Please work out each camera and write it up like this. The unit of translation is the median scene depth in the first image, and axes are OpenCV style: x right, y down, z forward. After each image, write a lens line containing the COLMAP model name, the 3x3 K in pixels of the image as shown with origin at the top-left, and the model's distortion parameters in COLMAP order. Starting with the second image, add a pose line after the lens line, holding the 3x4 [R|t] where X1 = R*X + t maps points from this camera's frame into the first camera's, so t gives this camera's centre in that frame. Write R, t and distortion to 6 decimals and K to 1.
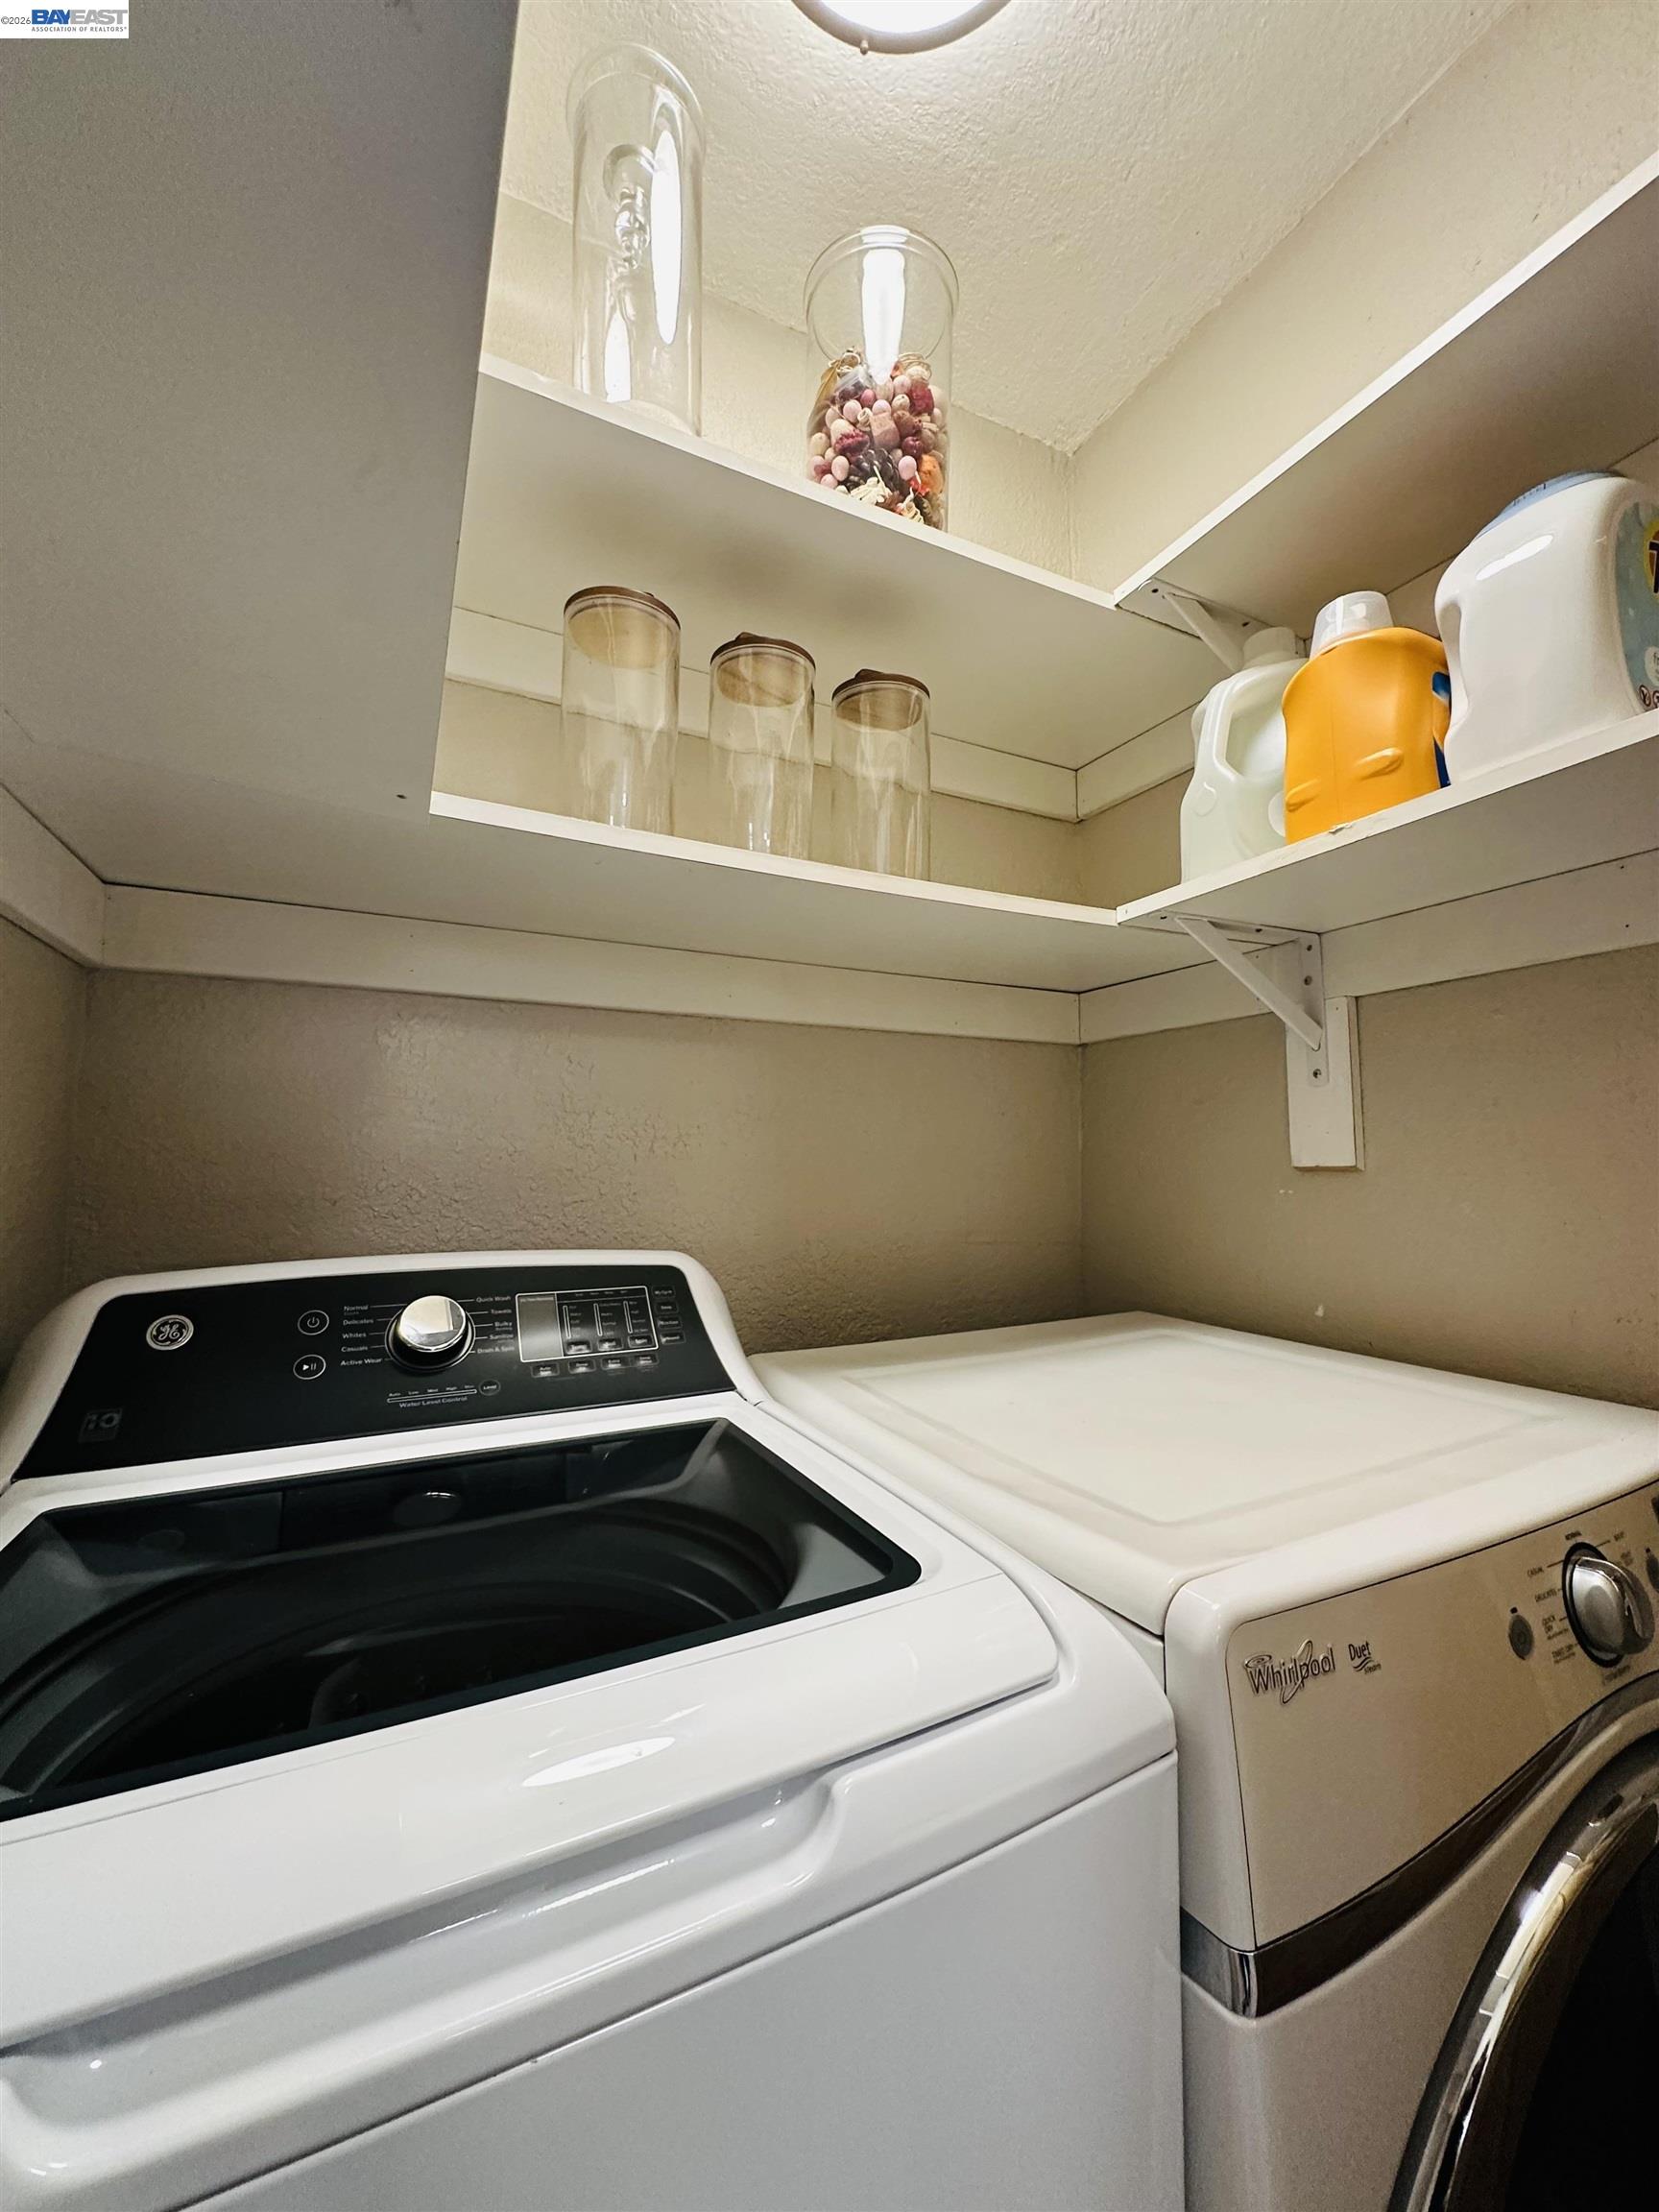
lens RADIAL K [[882.0, 0, 830.3], [0, 882.0, 1102.5], [0, 0, 1]] dist [-0.000894, 0.000565]
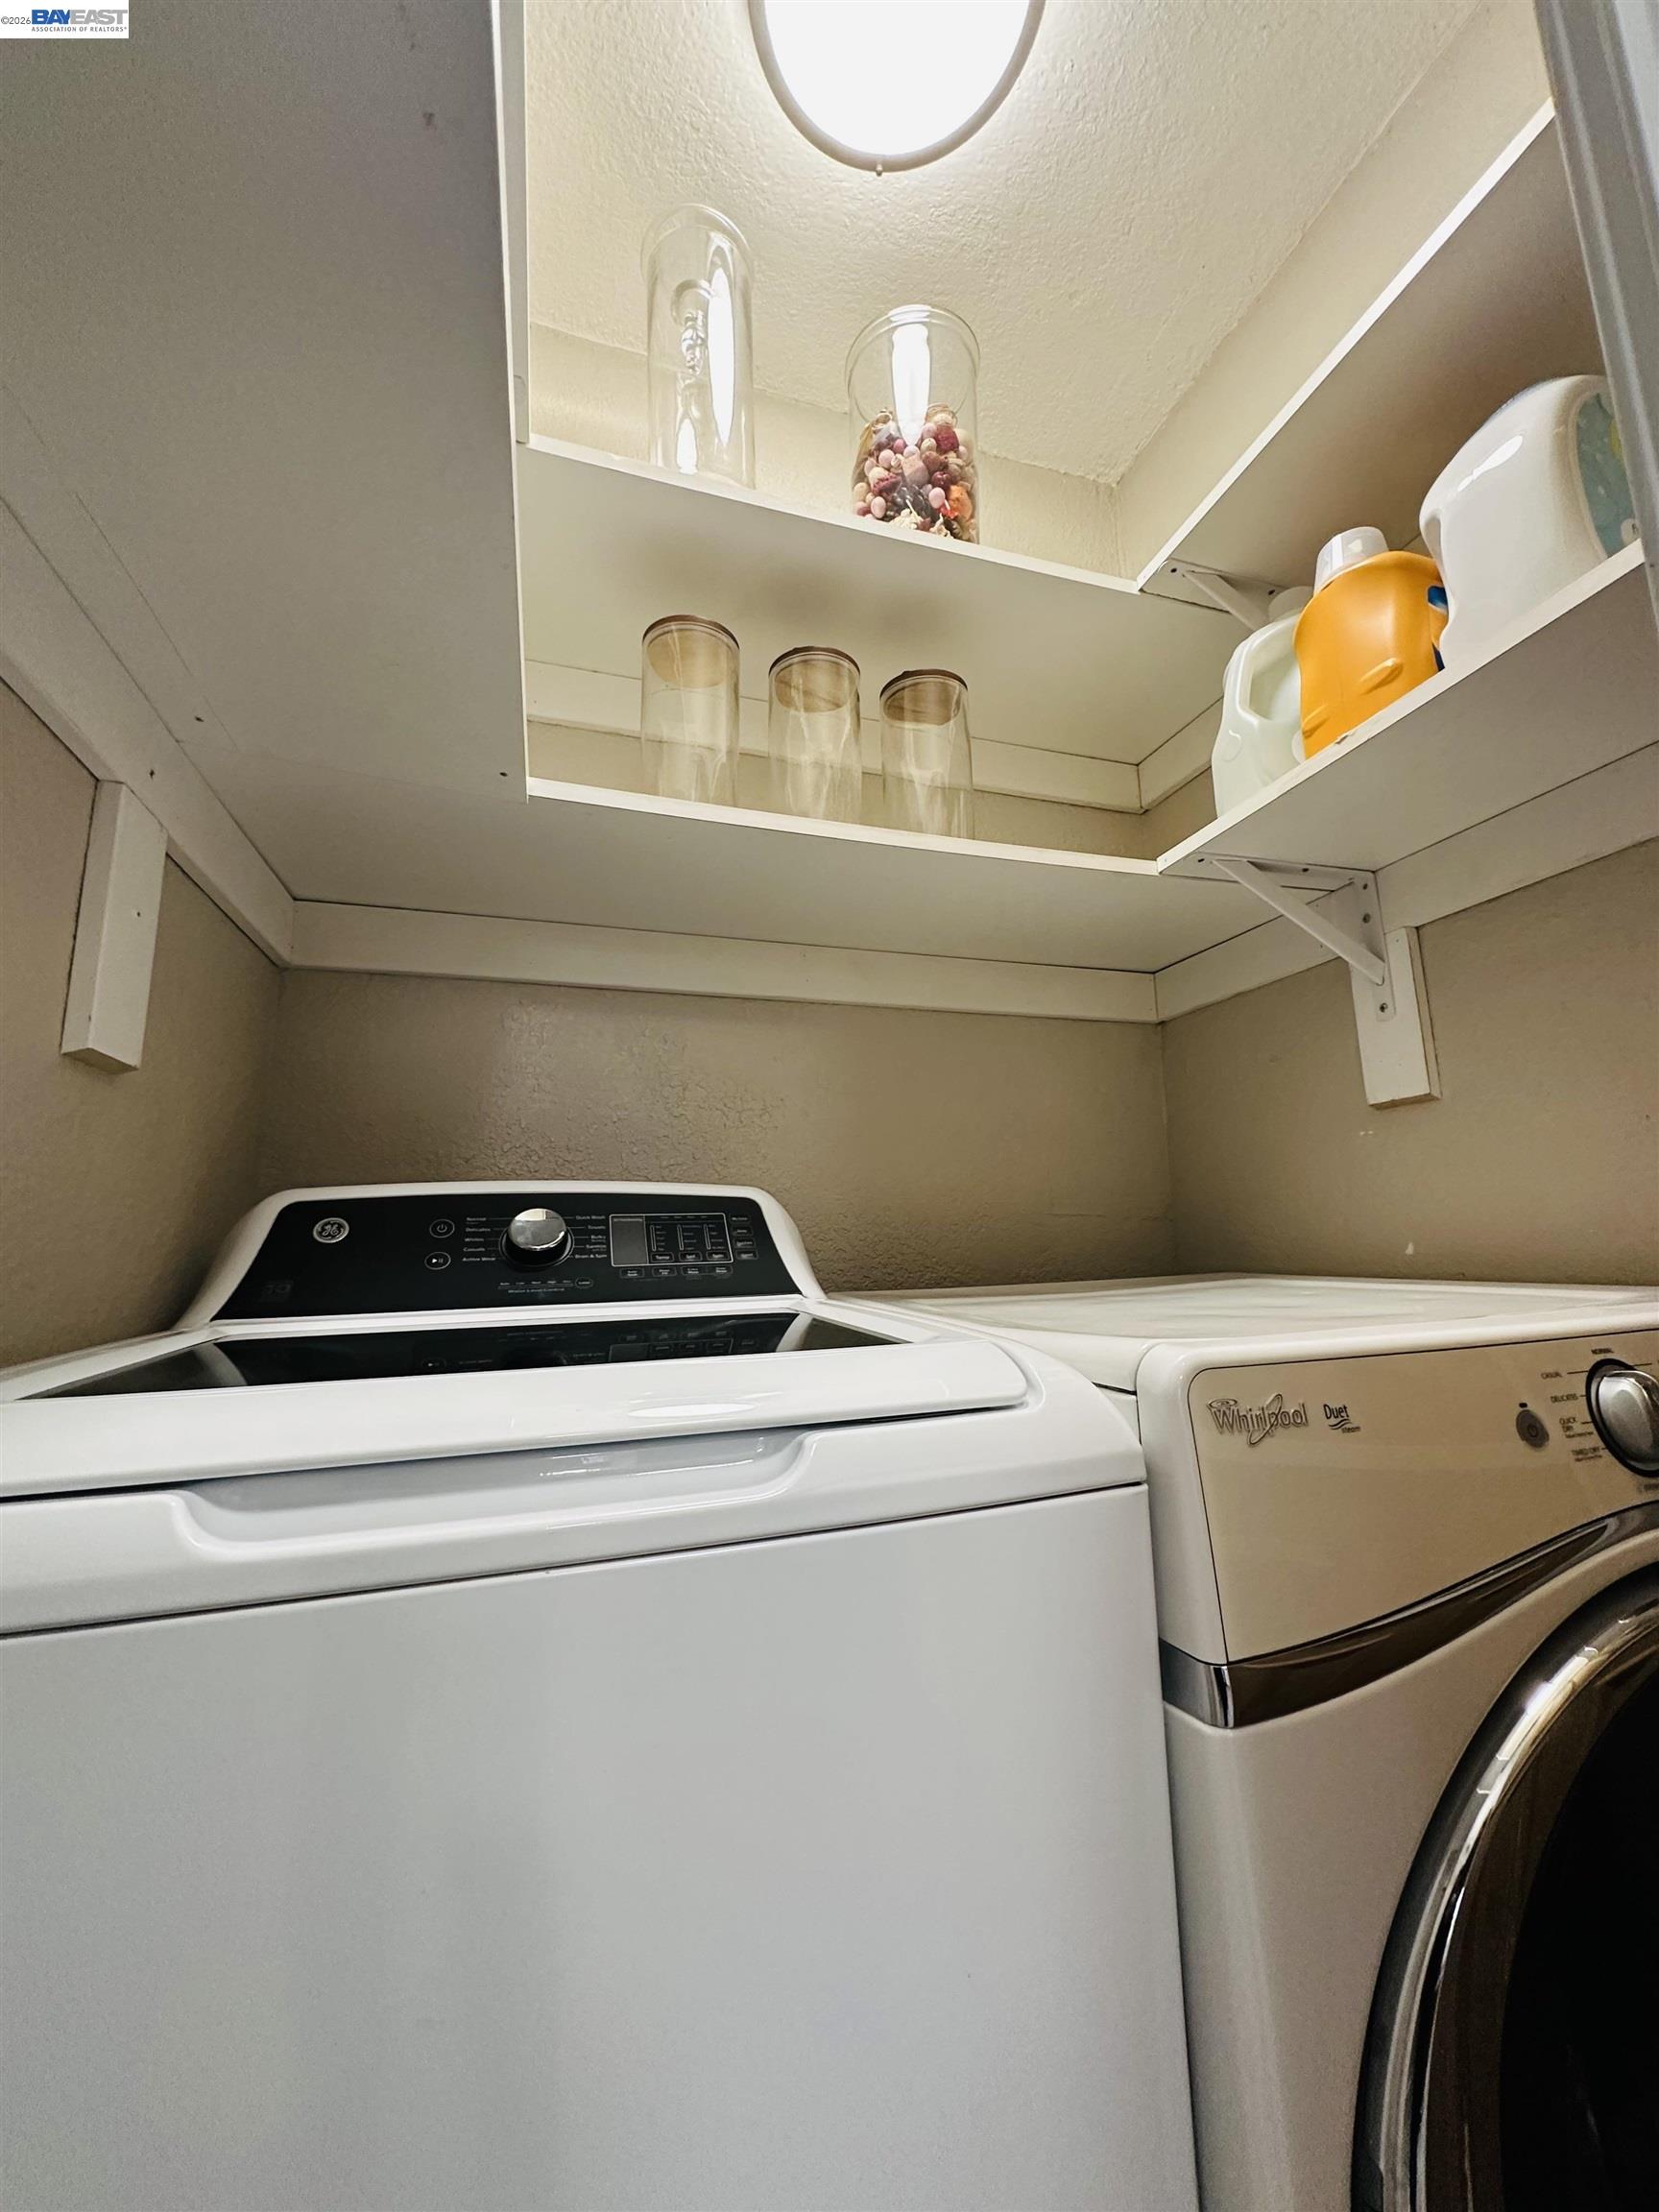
lens RADIAL K [[882.0, 0, 831.1], [0, 882.0, 1104.3], [0, 0, 1]] dist [-0.000894, 0.000565]
pose [[0.987530, -0.048279, -0.149848, 0.094062], [0.034957, 0.995301, -0.090299, 0.171593], [0.153504, 0.083934, 0.984577, -0.080969]]
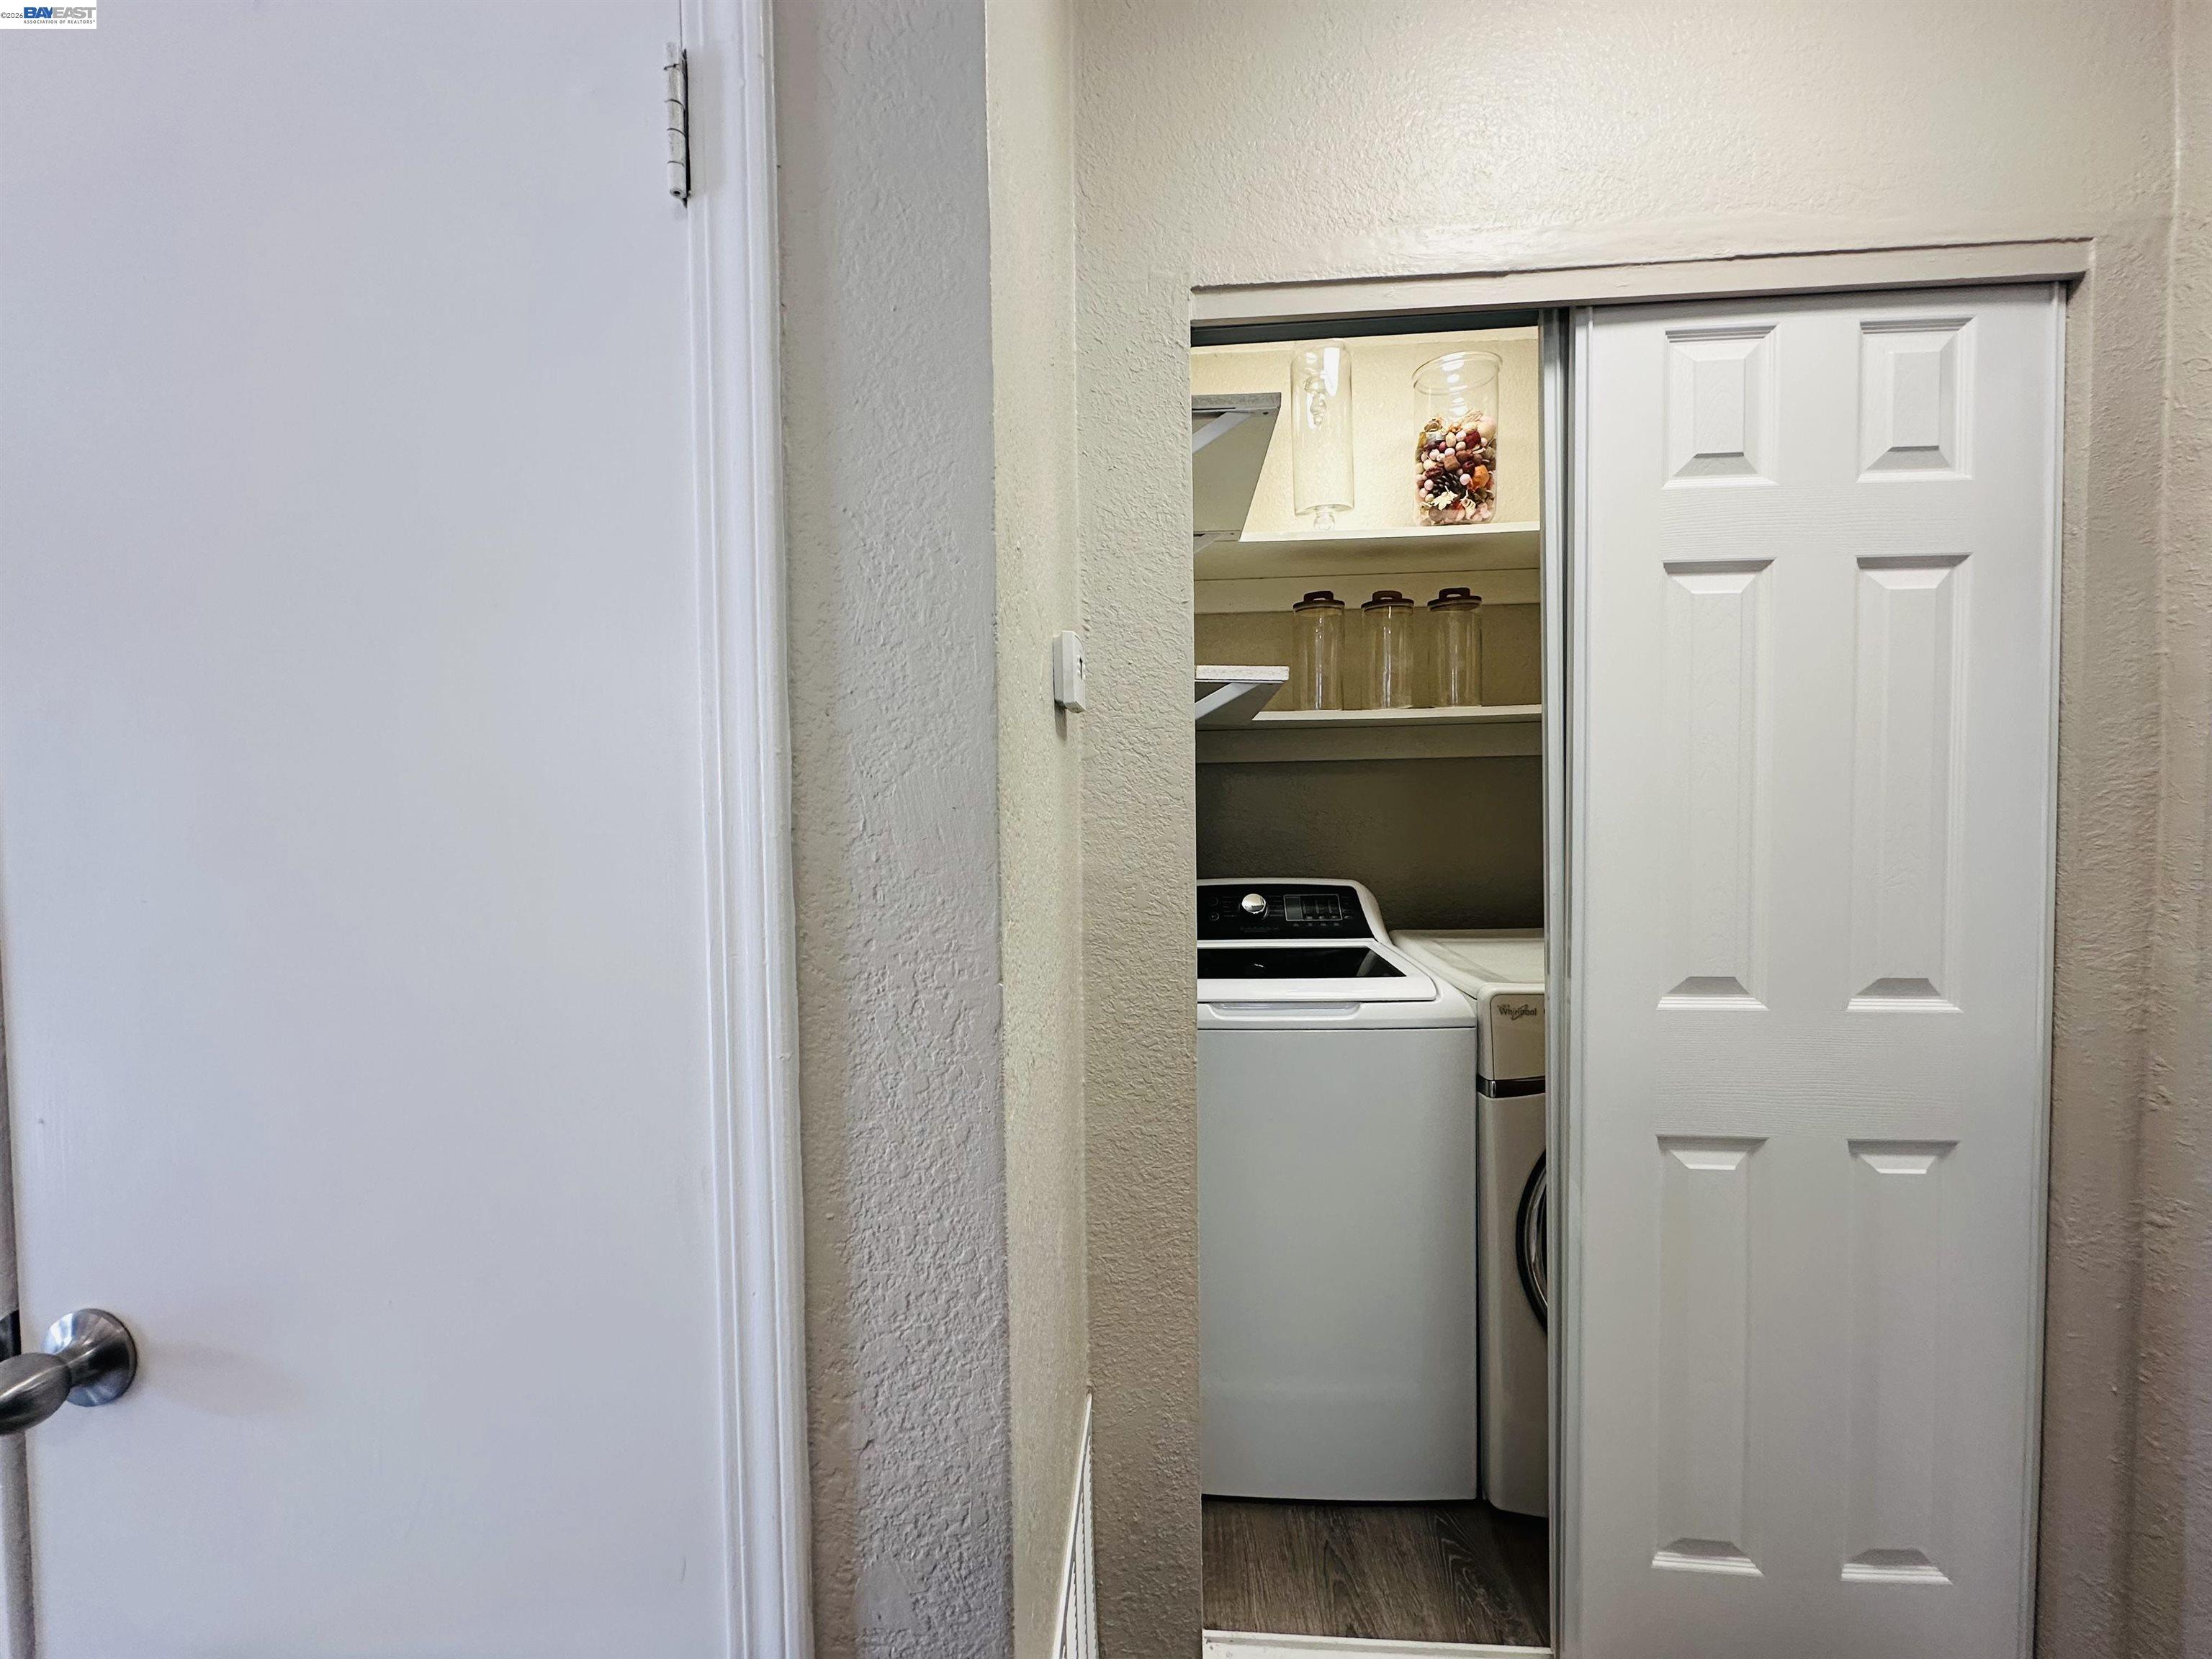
lens RADIAL K [[882.0, 0, 1114.4], [0, 882.0, 831.0], [0, 0, 1]] dist [-0.000894, 0.000565]
pose [[0.863878, 0.002038, -0.503697, 0.435919], [0.052414, 0.994199, 0.093918, -0.197928], [0.500966, -0.107535, 0.858760, -1.224856]]
